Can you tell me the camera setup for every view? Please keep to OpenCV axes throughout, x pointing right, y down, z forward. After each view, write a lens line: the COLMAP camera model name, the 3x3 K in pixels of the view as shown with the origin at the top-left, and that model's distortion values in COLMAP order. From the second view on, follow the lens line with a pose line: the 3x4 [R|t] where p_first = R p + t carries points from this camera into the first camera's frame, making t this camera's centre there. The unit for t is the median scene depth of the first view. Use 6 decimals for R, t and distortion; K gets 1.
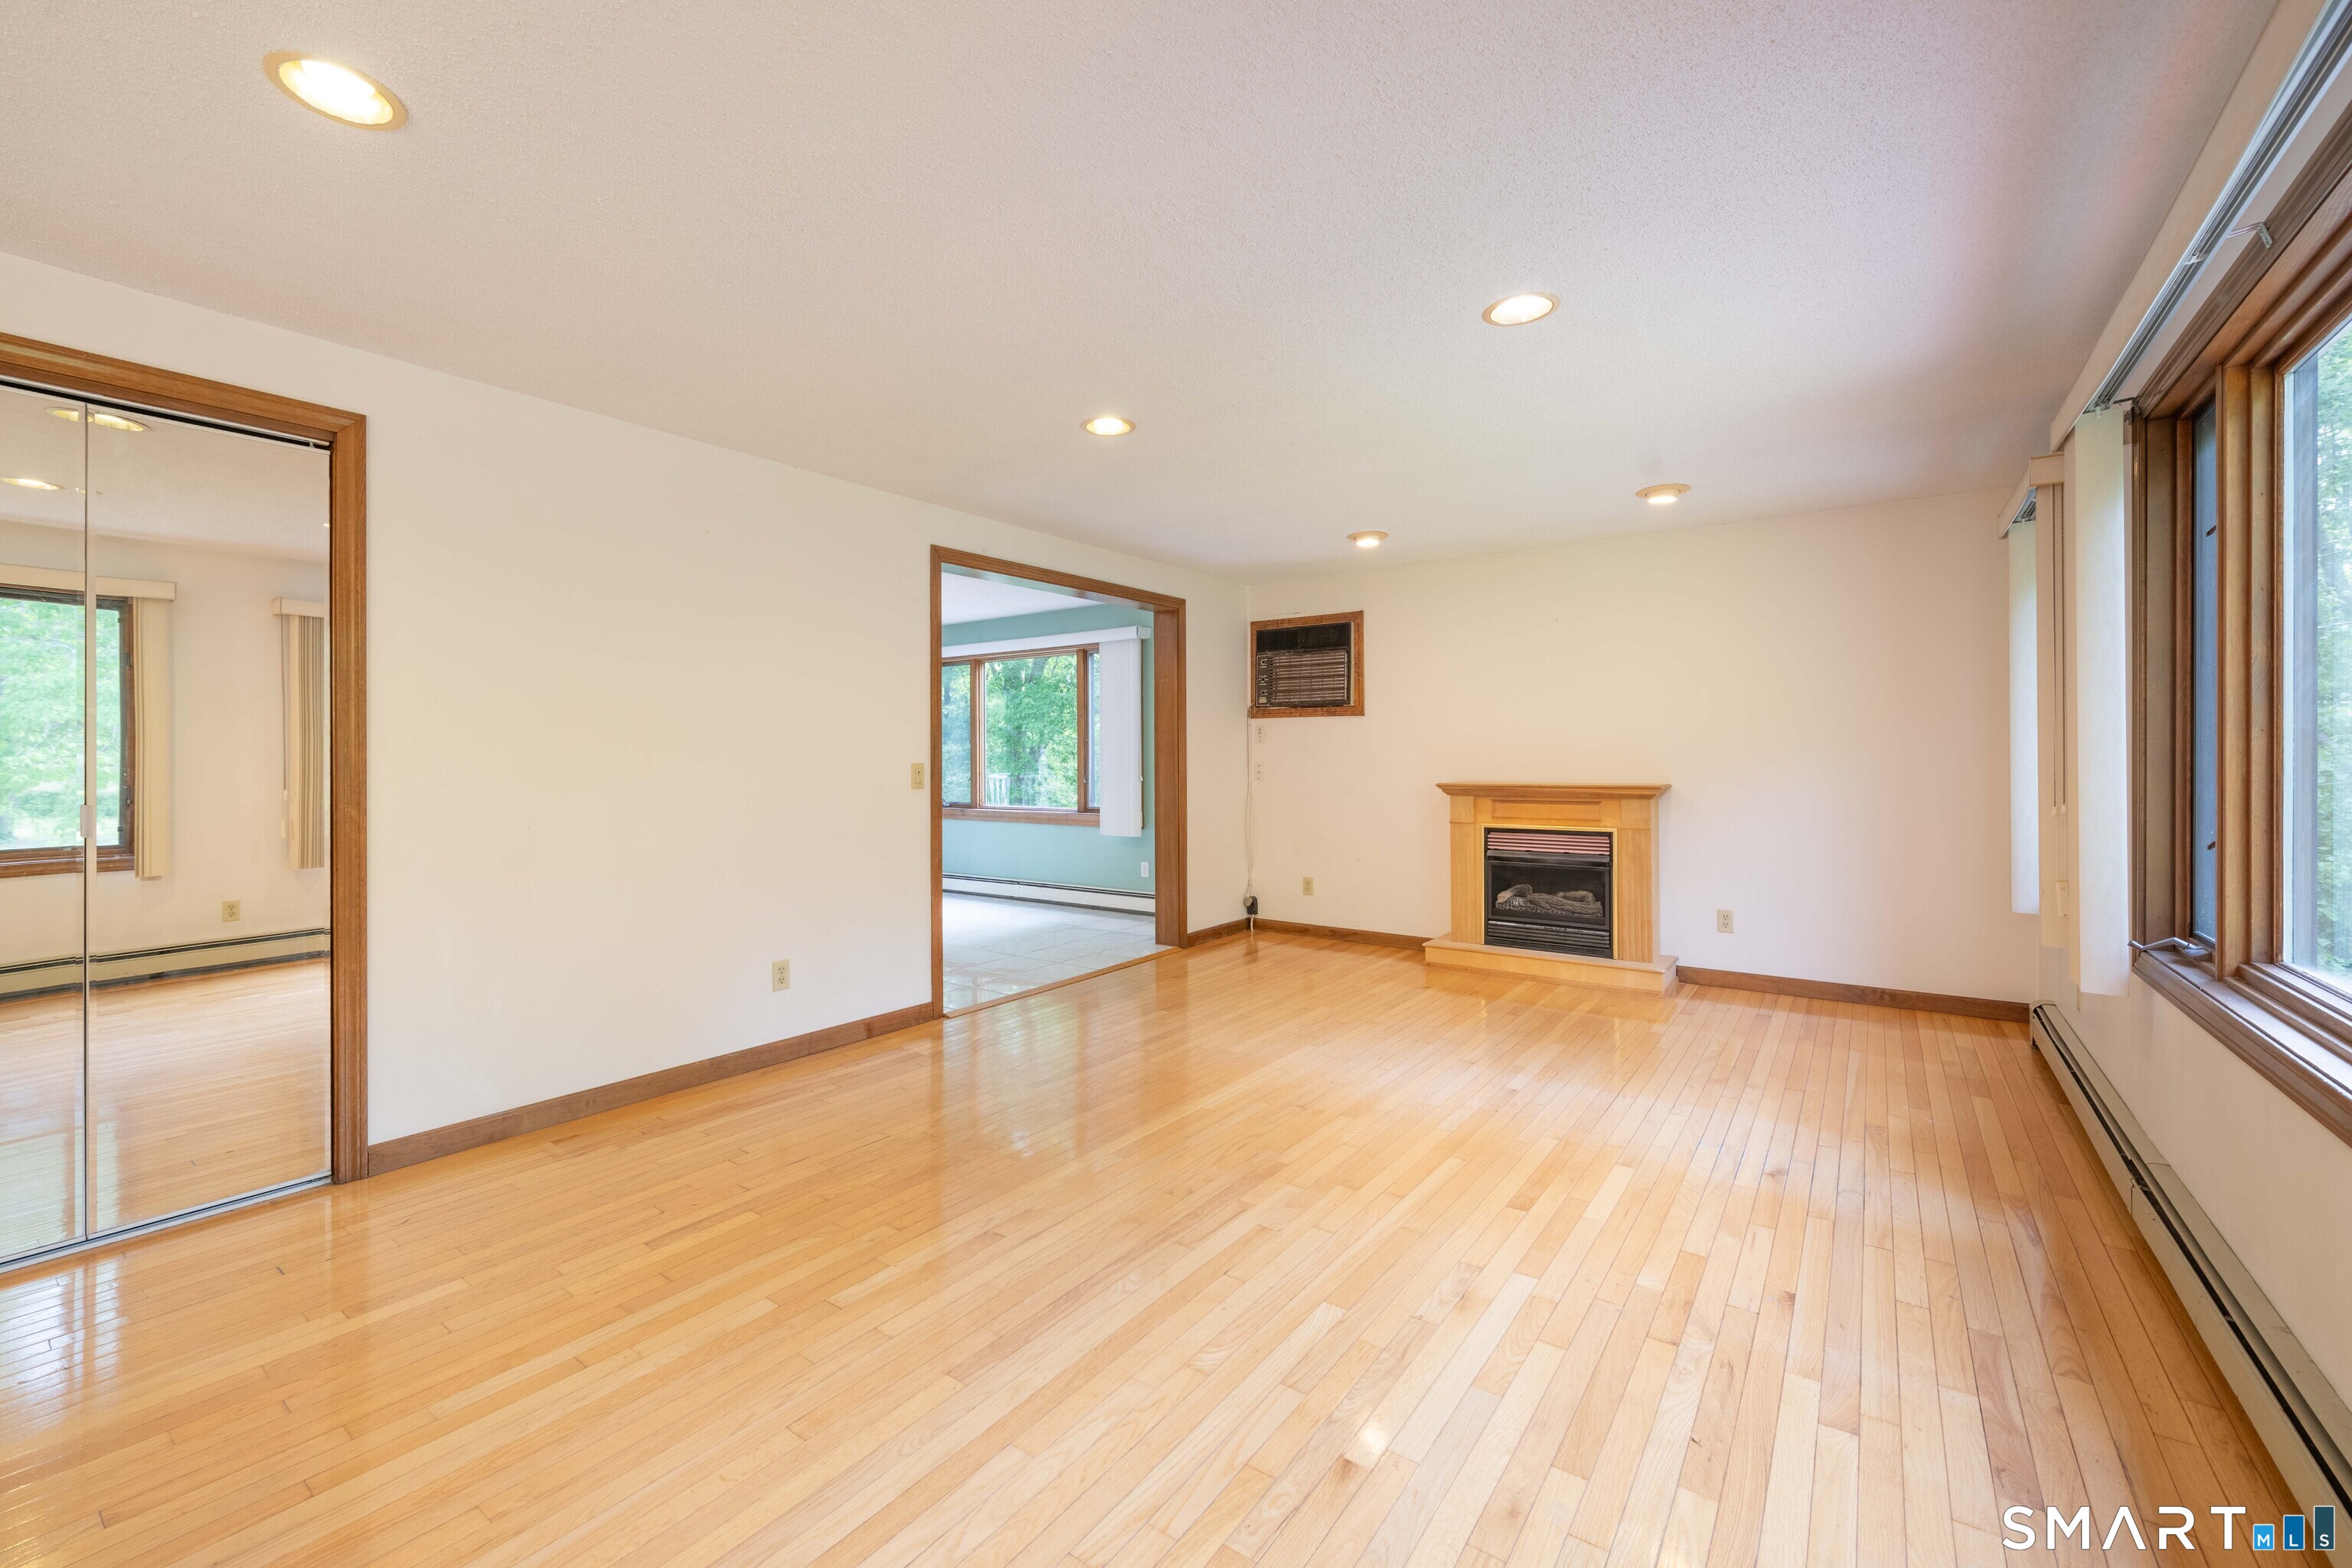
lens RADIAL K [[957.2, 0, 1129.5], [0, 957.2, 767.4], [0, 0, 1]] dist [-0.000611, 0.000094]
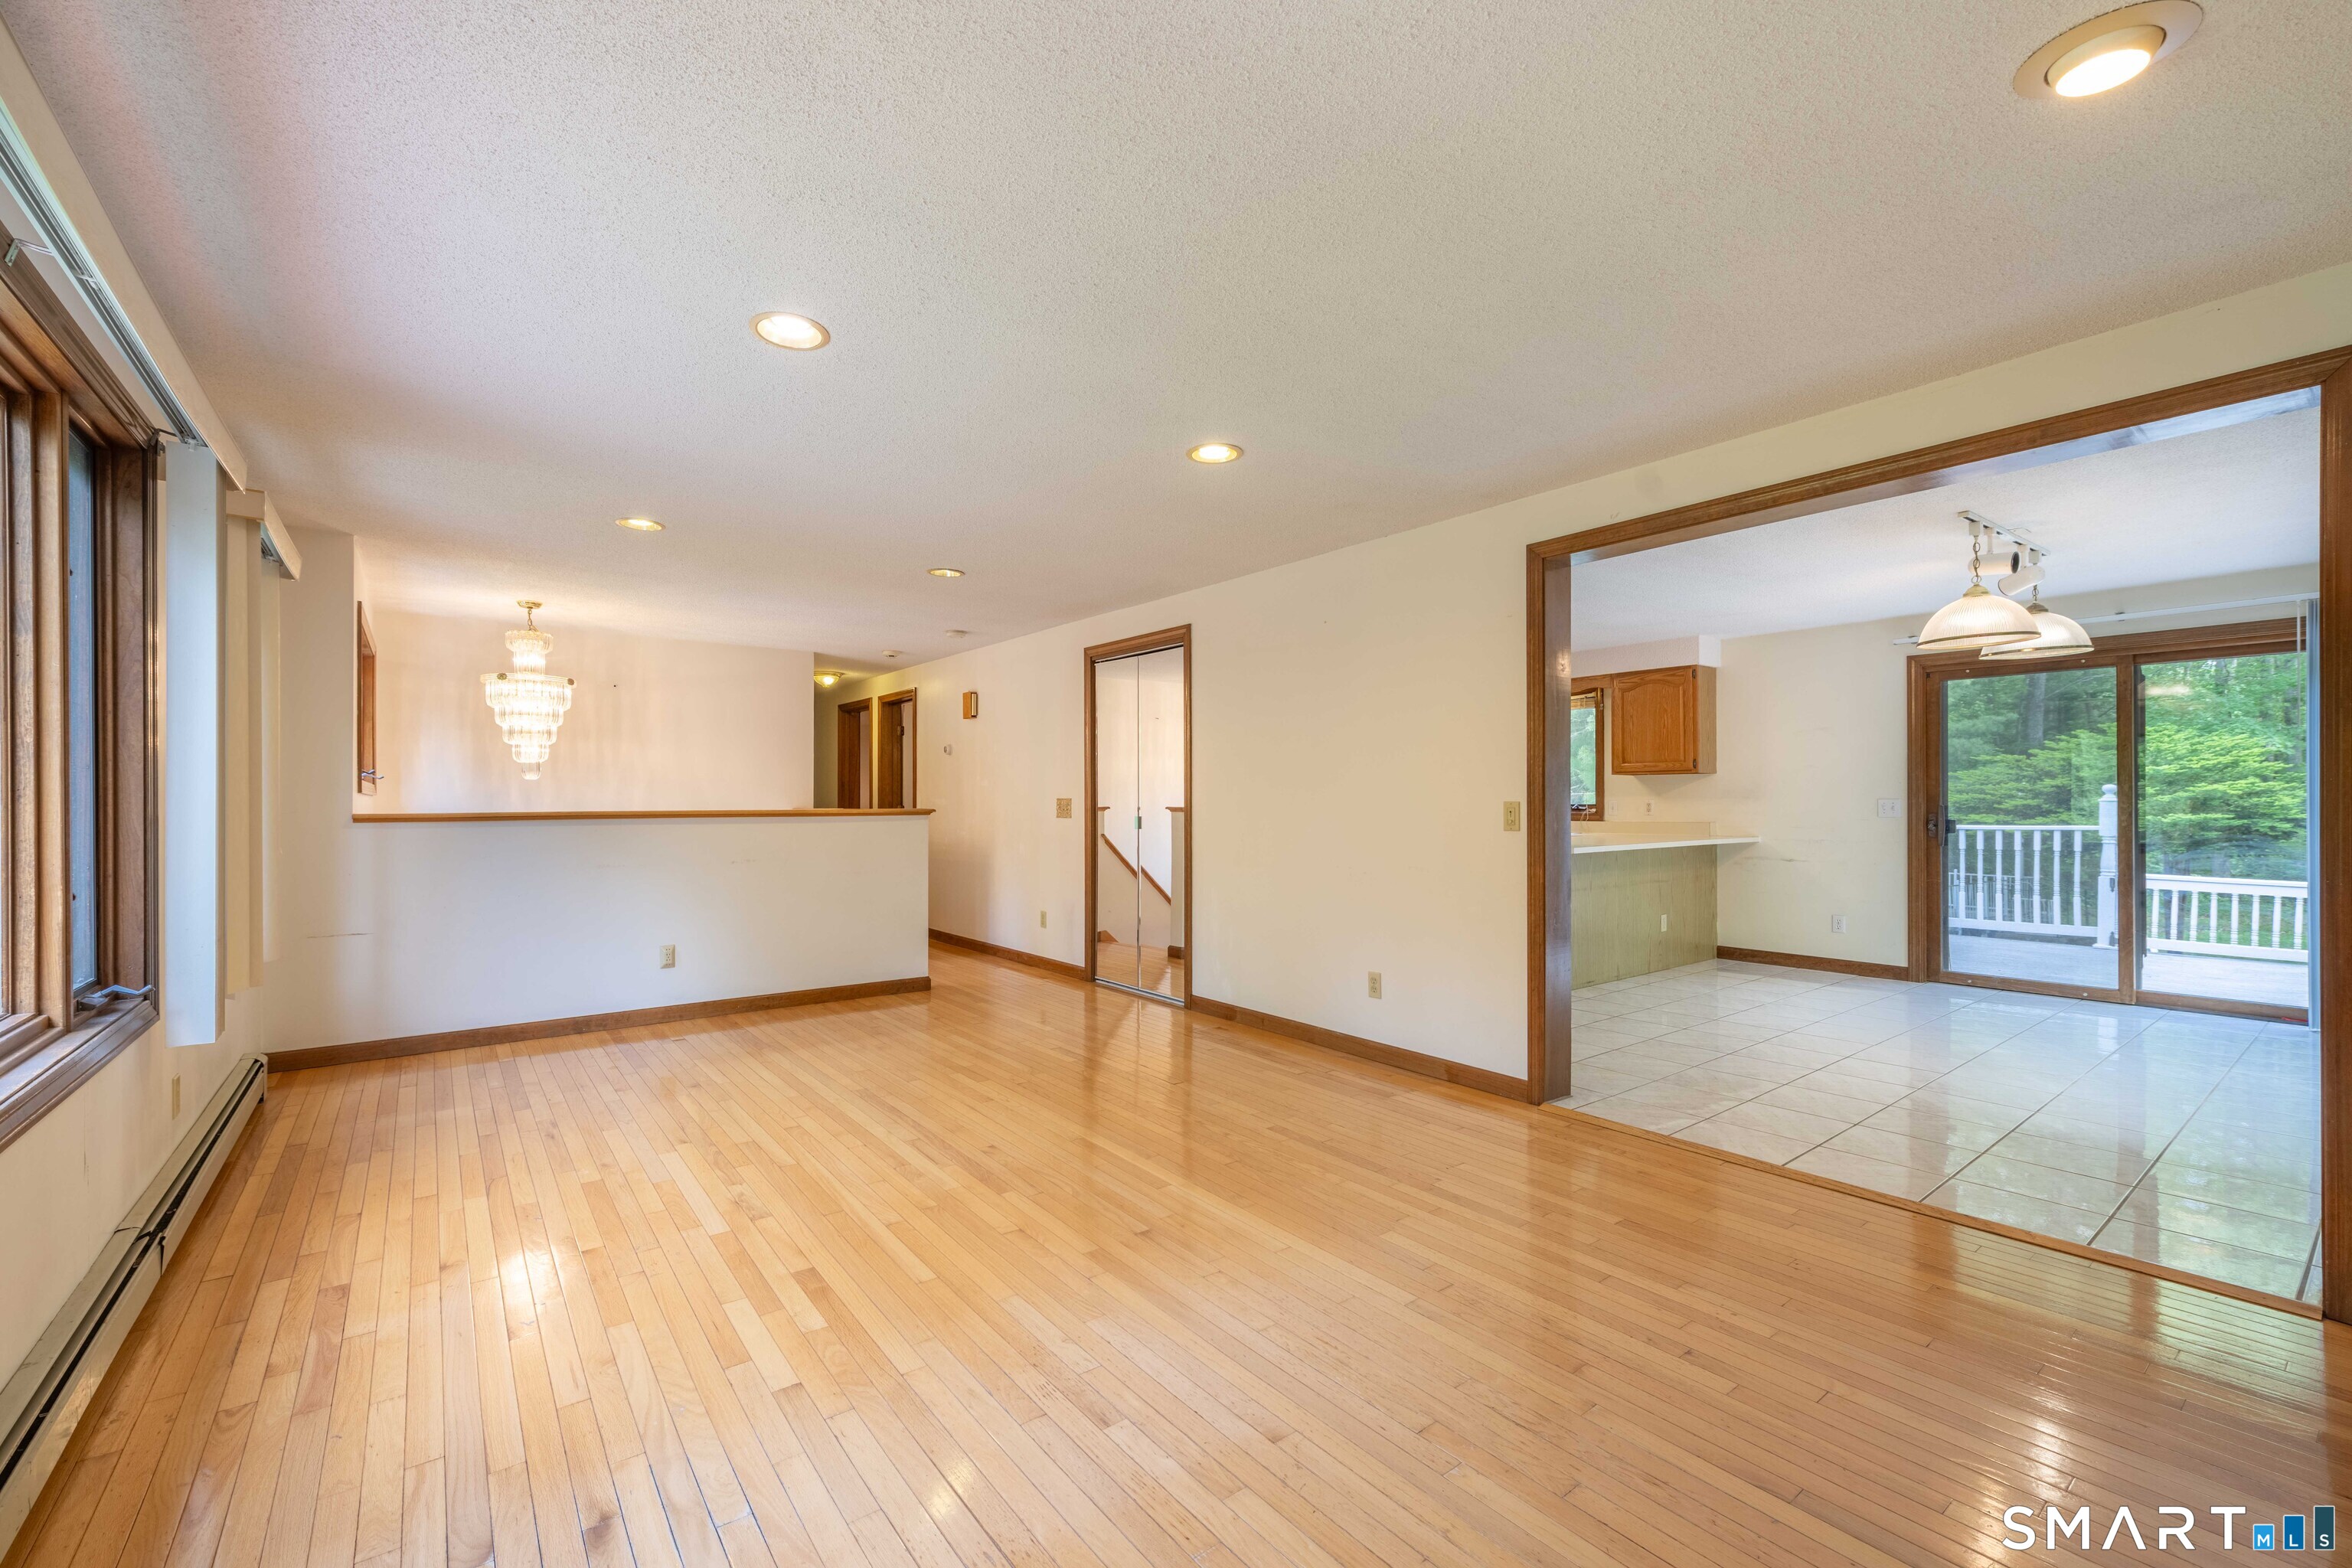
lens RADIAL K [[961.7, 0, 1167.4], [0, 961.7, 810.0], [0, 0, 1]] dist [0.000515, -0.000146]
pose [[-0.253620, 0.012886, -0.967218, 1.128245], [-0.004160, 0.999887, 0.014412, -0.012476], [0.967295, 0.007679, -0.253538, 1.454737]]
